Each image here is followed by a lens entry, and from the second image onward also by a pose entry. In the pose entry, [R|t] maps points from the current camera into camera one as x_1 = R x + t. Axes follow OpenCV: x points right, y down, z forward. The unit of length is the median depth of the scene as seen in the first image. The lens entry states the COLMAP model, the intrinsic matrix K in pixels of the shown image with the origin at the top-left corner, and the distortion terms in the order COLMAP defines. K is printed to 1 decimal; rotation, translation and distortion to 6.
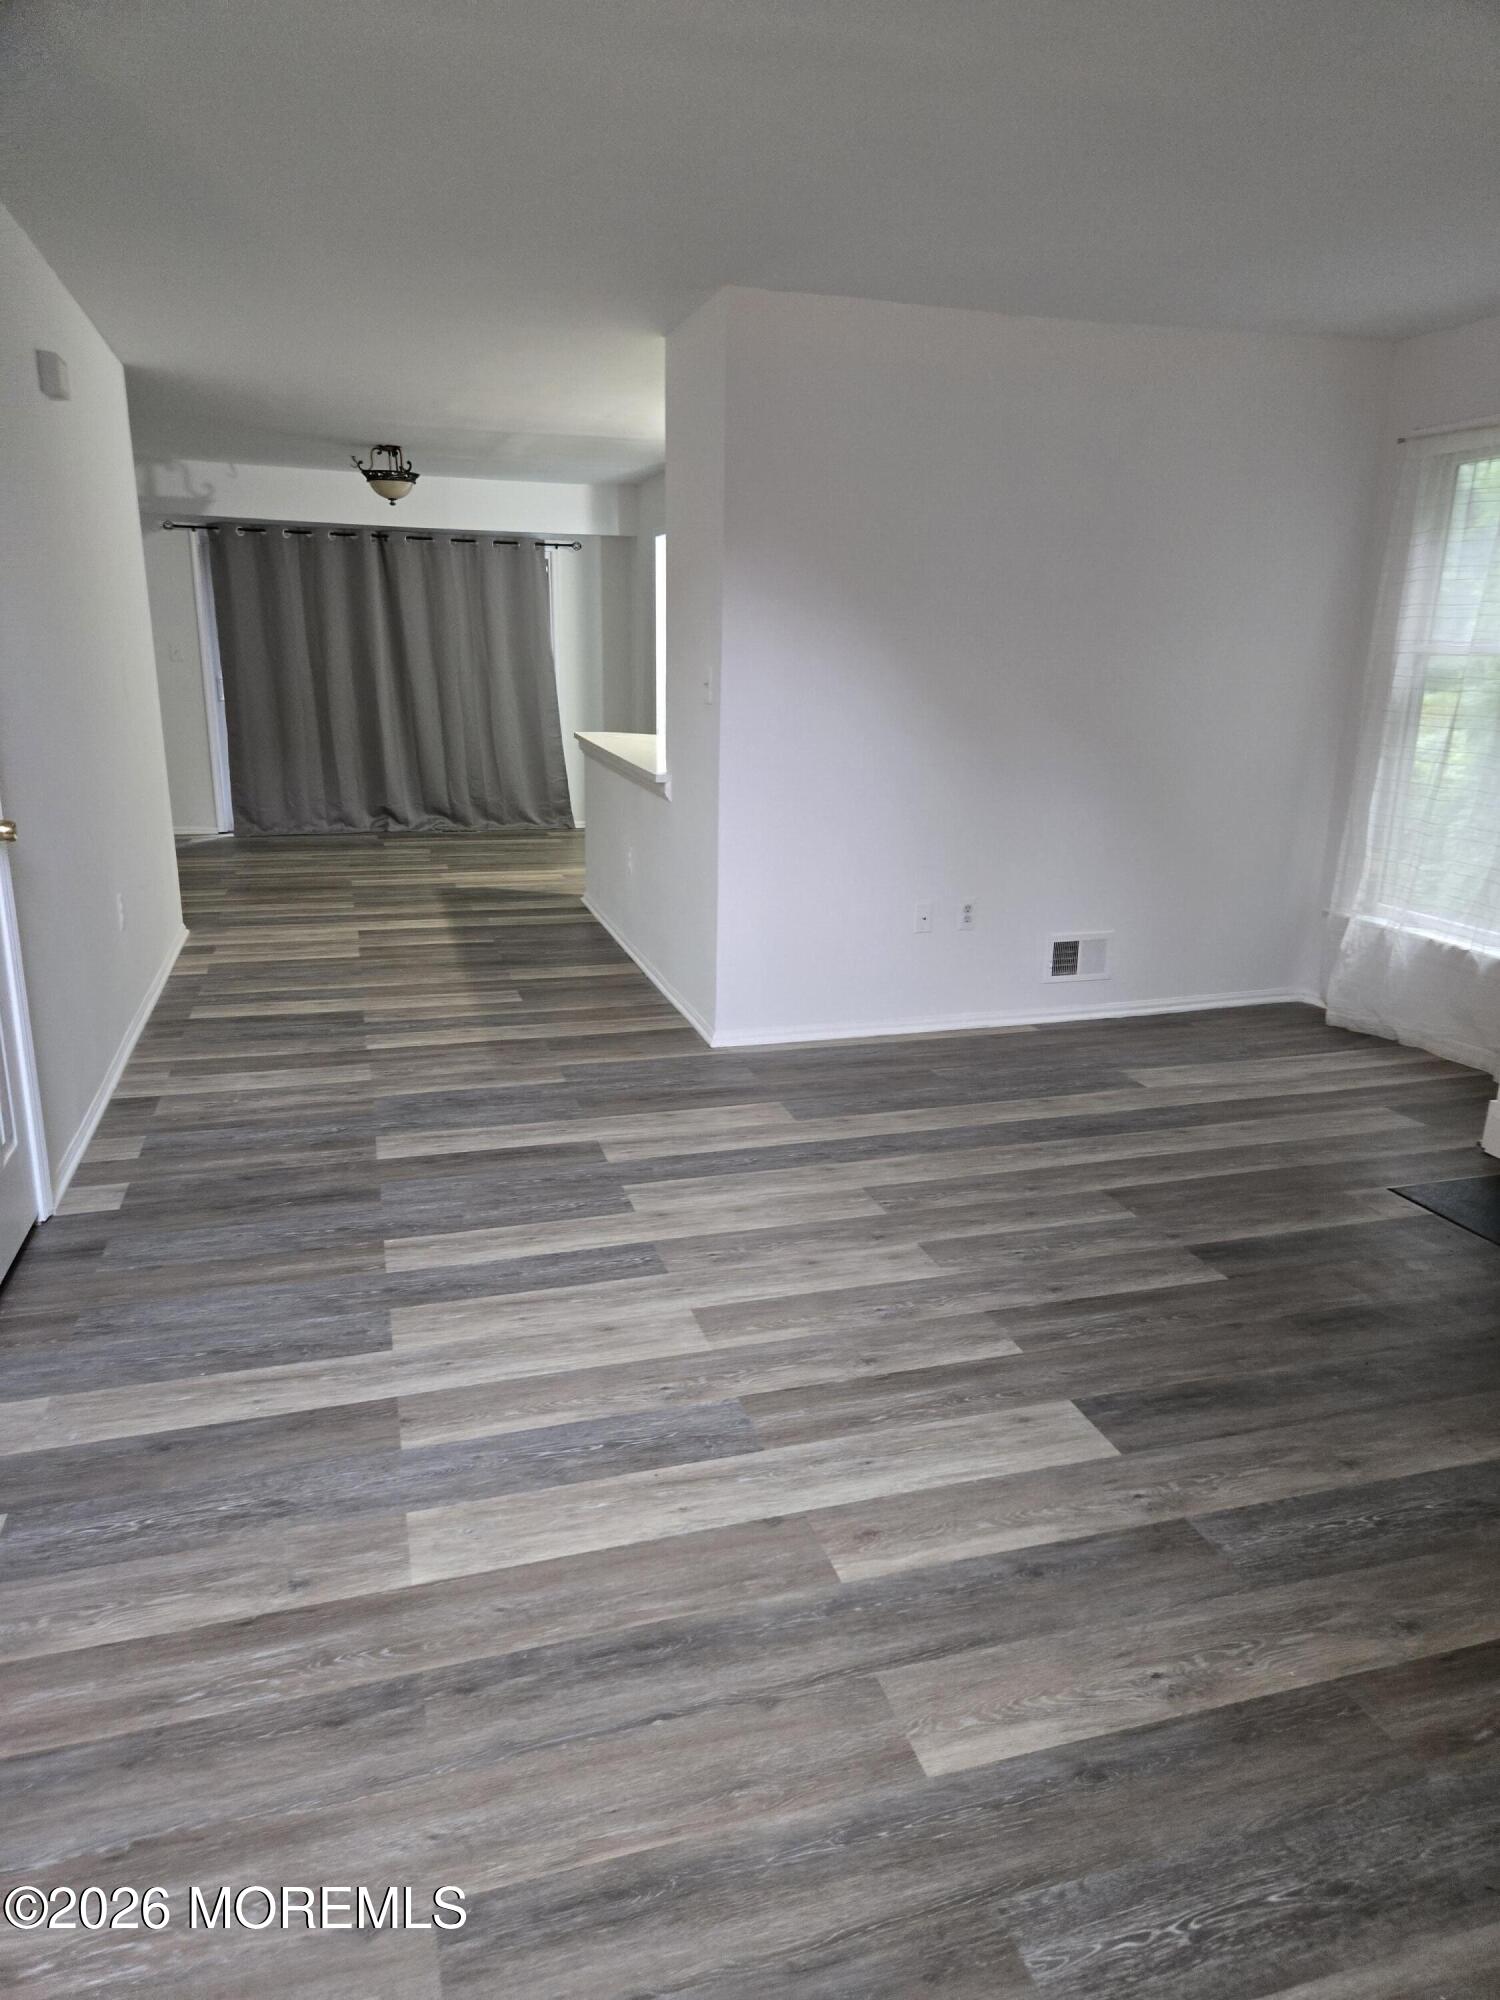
lens RADIAL K [[1339.3, 0, 767.1], [0, 1339.3, 1002.8], [0, 0, 1]] dist [0.077010, -0.059073]
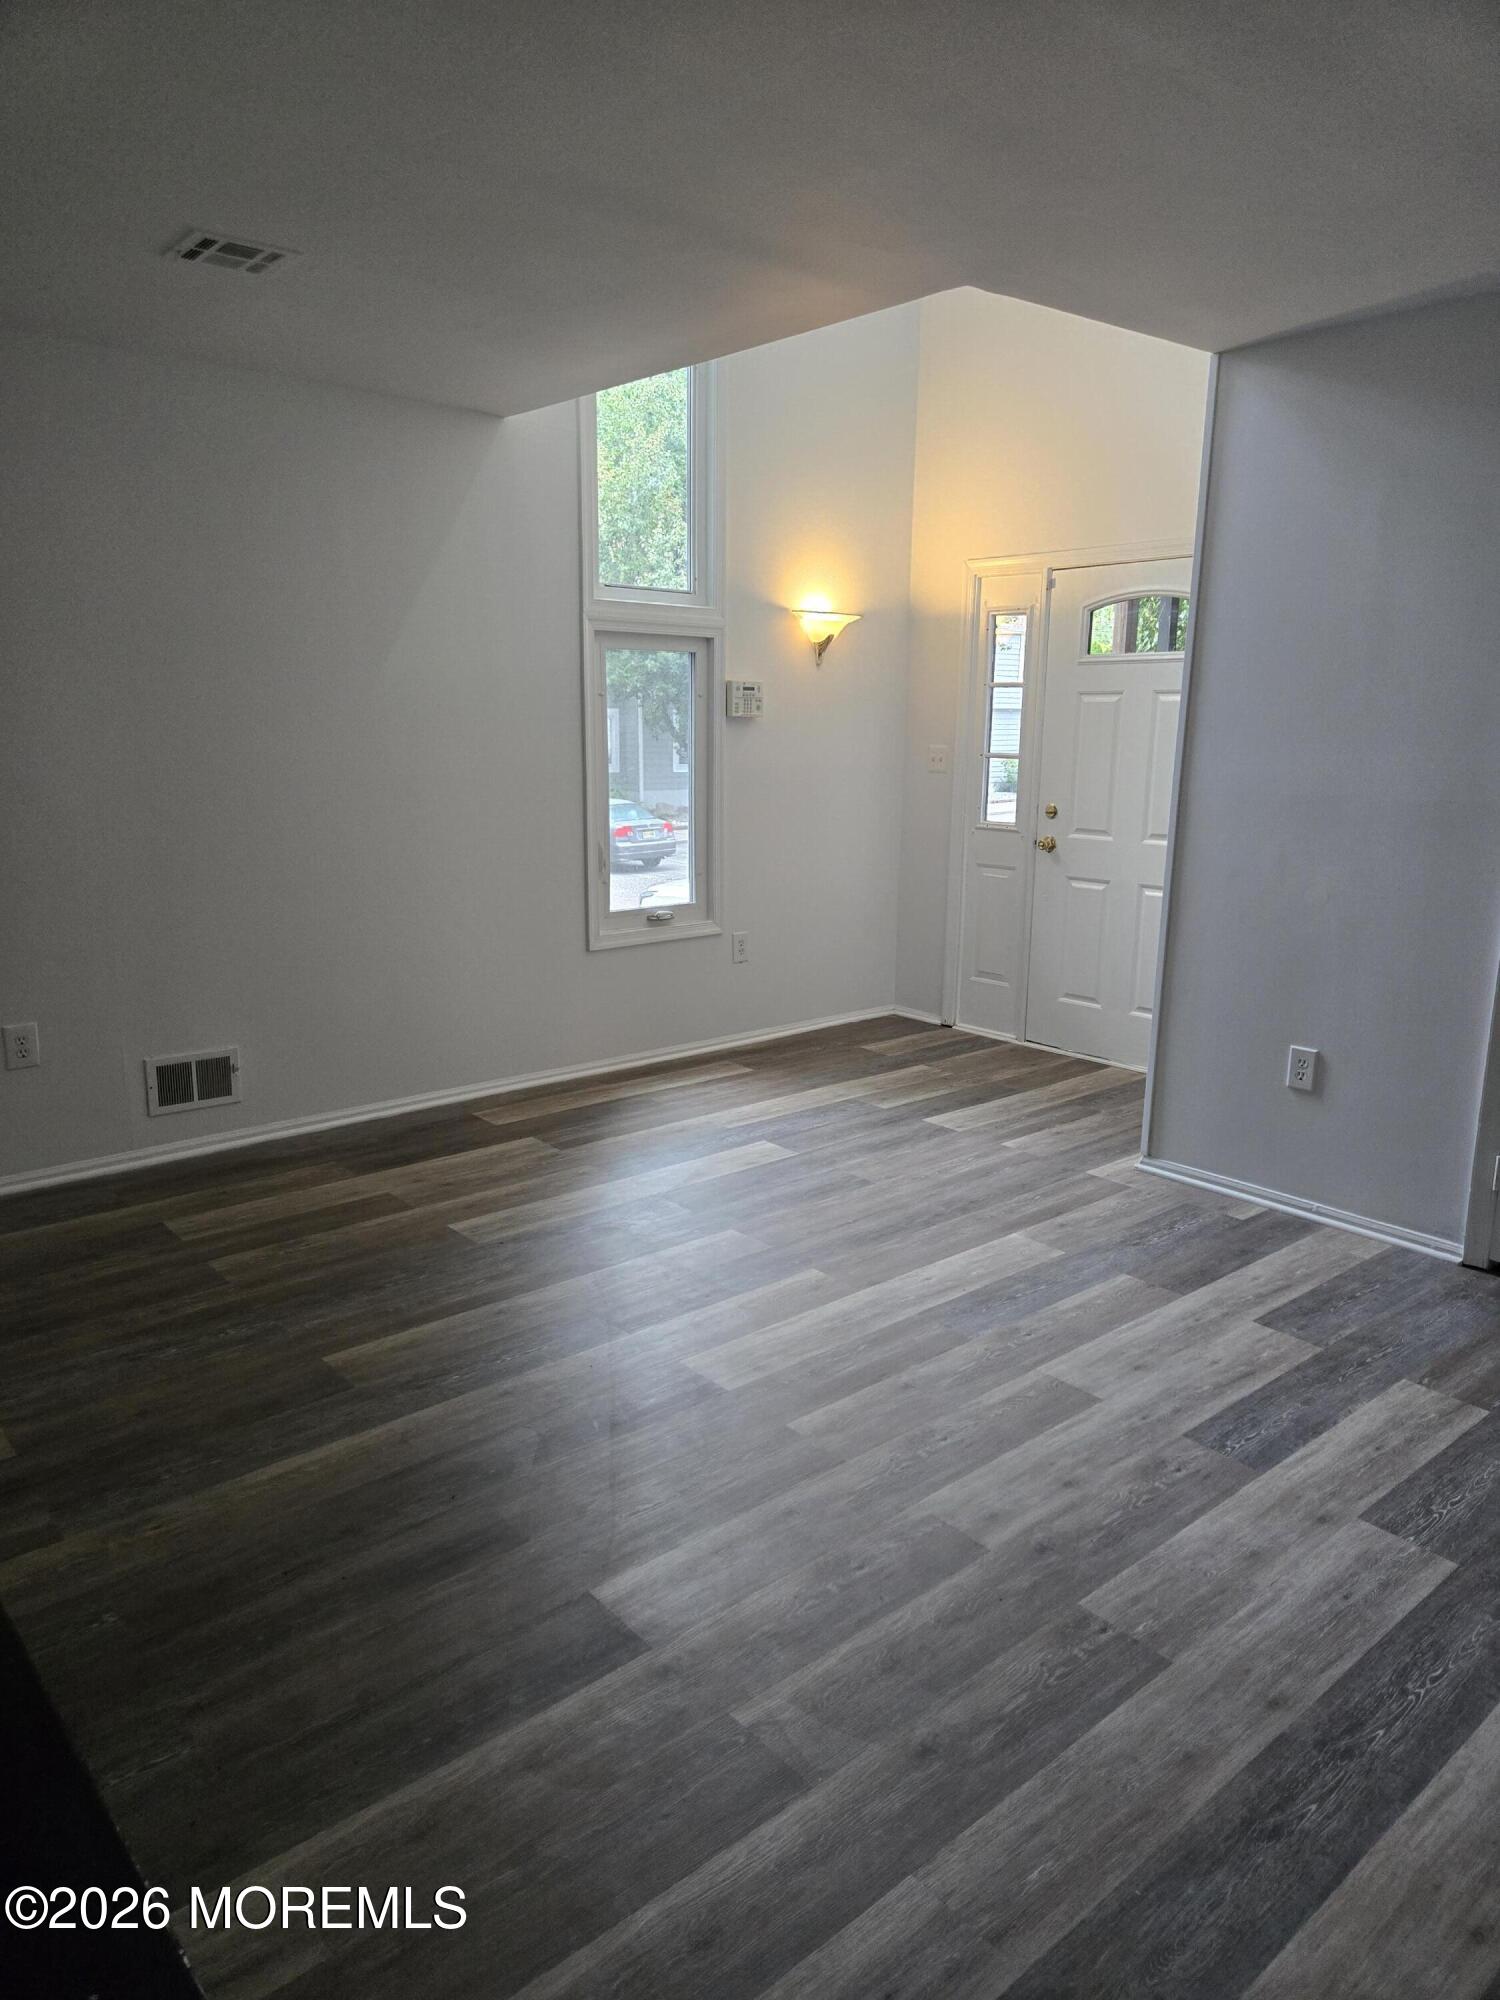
lens RADIAL K [[1339.3, 0, 750.0], [0, 1339.3, 1004.7], [0, 0, 1]] dist [0.077010, -0.059073]
pose [[-0.916469, 0.057351, -0.395974, 0.603990], [-0.128419, 0.895148, 0.426871, -0.461480], [0.378937, 0.442065, -0.813010, 1.687216]]
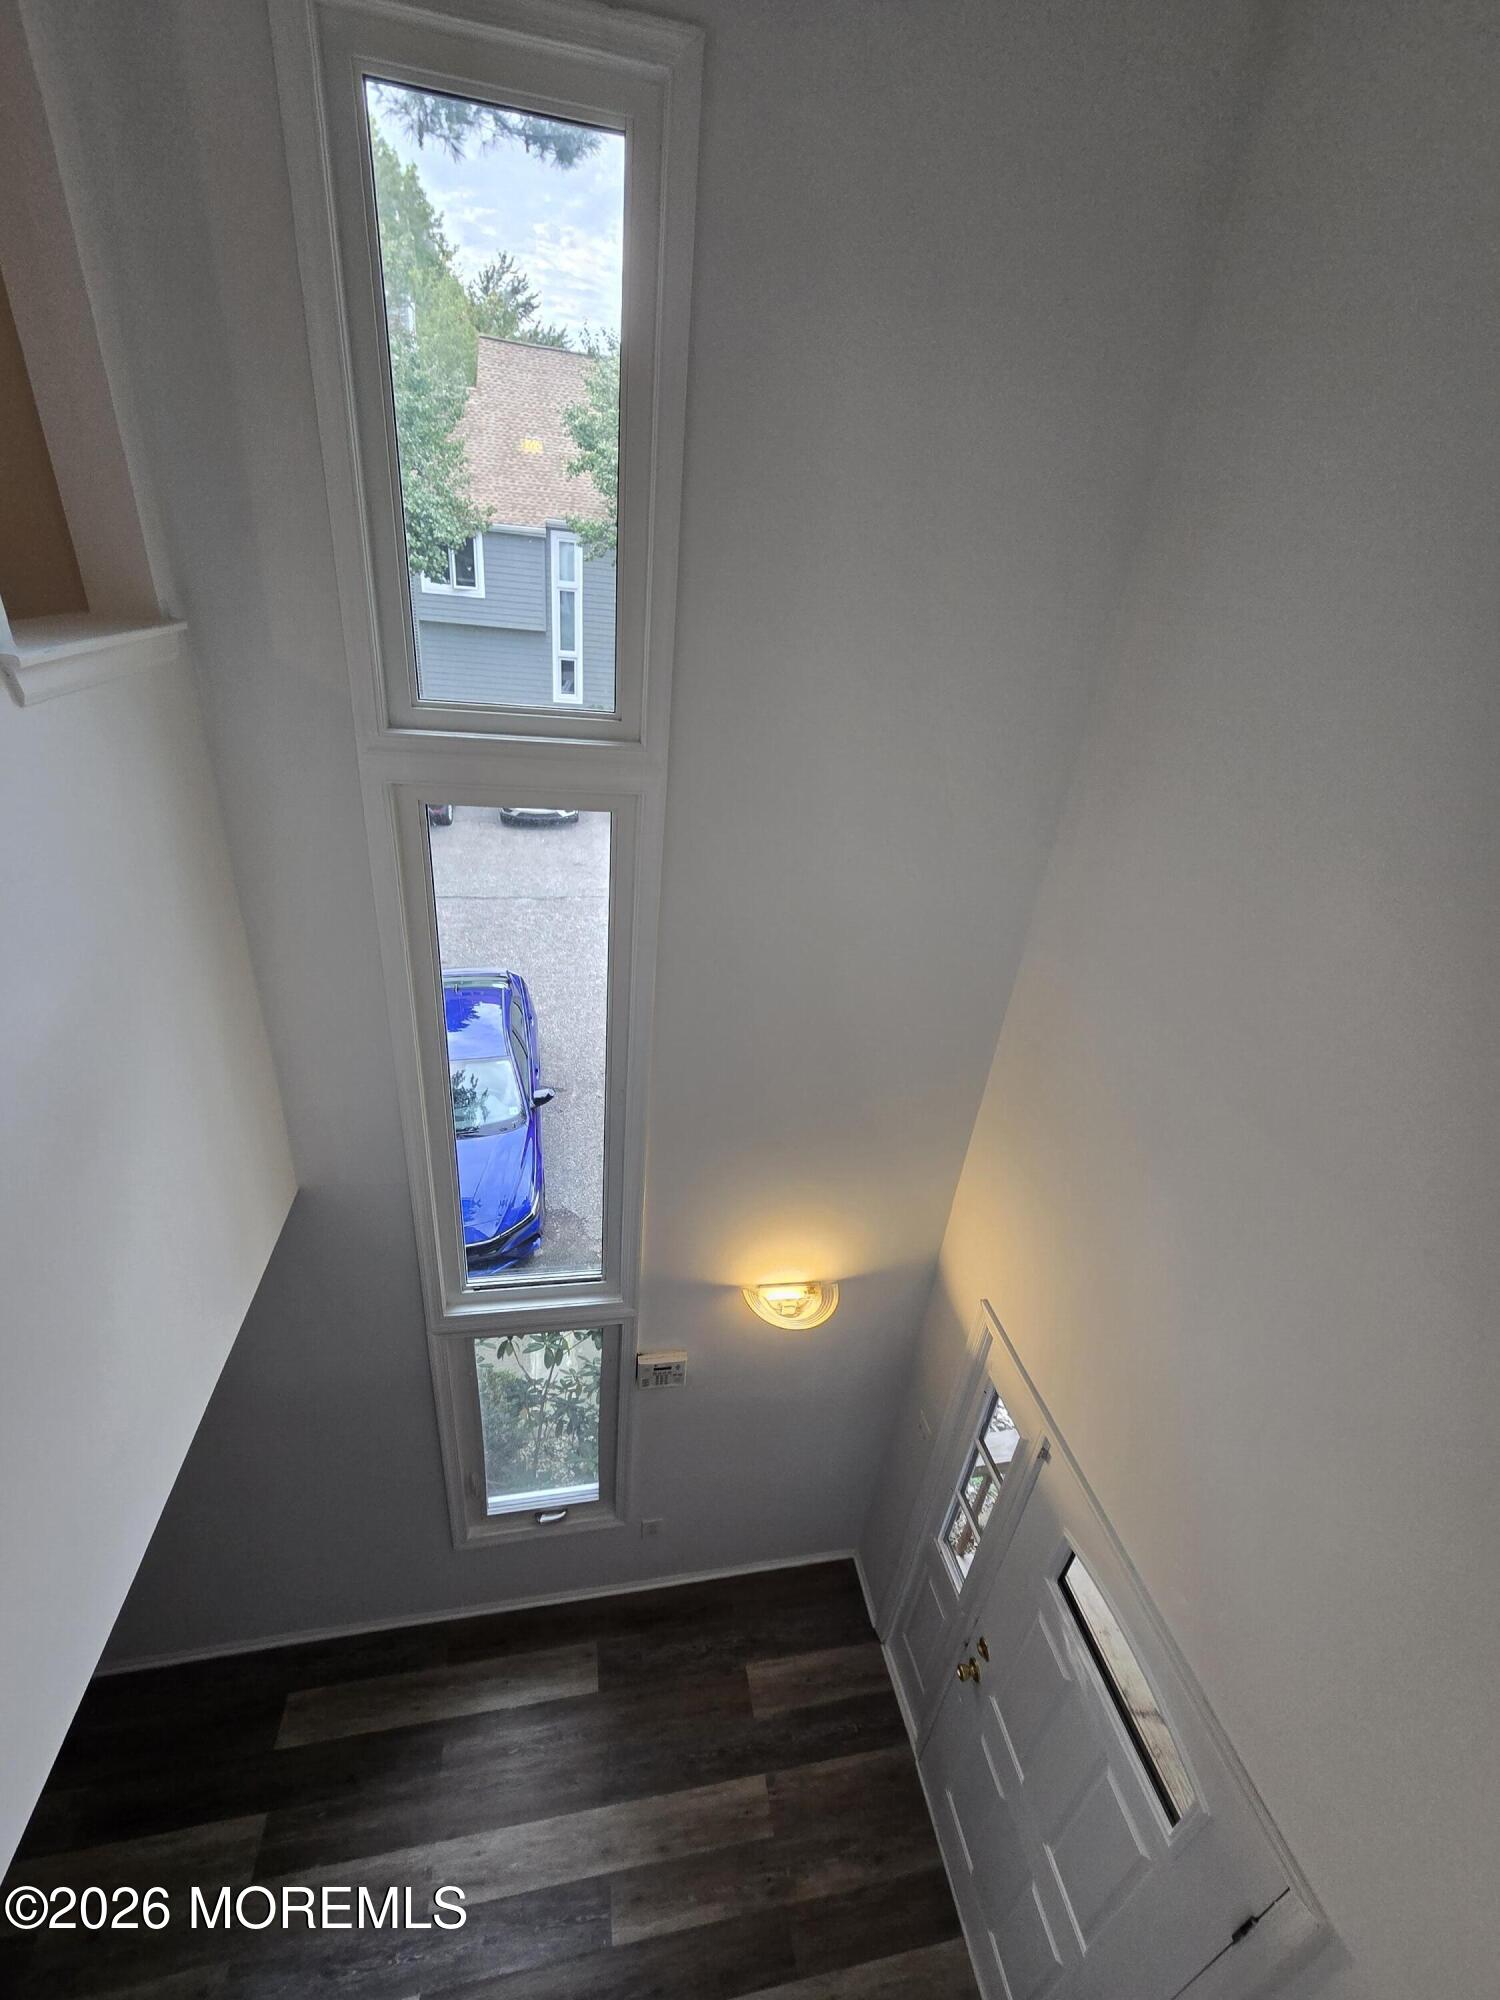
lens RADIAL K [[822.7, 0, 744.7], [0, 822.7, 998.2], [0, 0, 1]] dist [-0.003197, 0.002903]
pose [[-0.986644, -0.153771, 0.053740, -0.329939], [-0.076829, 0.730216, 0.678883, -1.136406], [-0.143634, 0.665687, -0.732277, 0.253818]]
